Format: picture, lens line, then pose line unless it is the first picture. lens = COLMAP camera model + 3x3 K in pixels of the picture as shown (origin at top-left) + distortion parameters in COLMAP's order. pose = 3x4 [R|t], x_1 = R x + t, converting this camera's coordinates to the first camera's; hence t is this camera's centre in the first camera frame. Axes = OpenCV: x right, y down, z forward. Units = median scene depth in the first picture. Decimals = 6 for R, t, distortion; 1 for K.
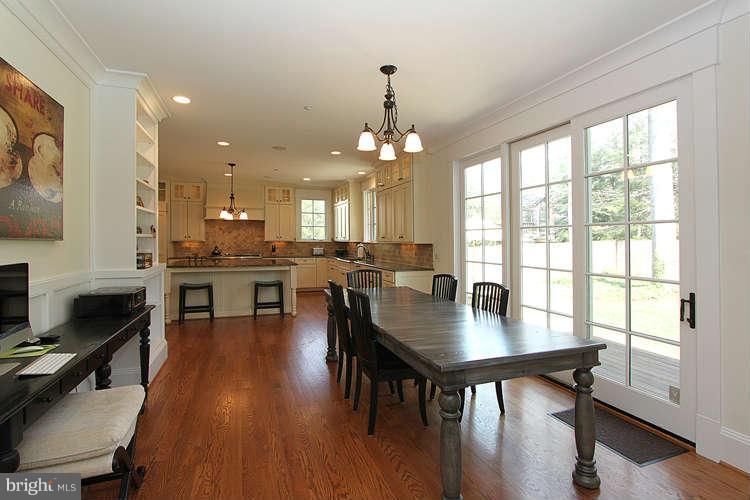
lens RADIAL K [[368.0, 0, 379.6], [0, 368.0, 248.7], [0, 0, 1]] dist [-0.004384, -0.000246]
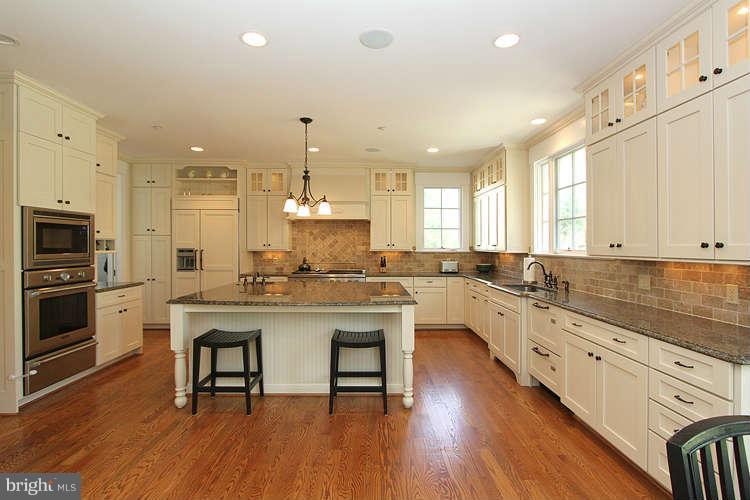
lens RADIAL K [[368.0, 0, 375.7], [0, 368.0, 252.5], [0, 0, 1]] dist [-0.004384, -0.000246]
pose [[0.942357, 0.003817, -0.334588, -0.076786], [-0.006823, 0.999946, -0.007810, -0.012650], [0.334540, 0.009643, 0.942332, 0.368068]]
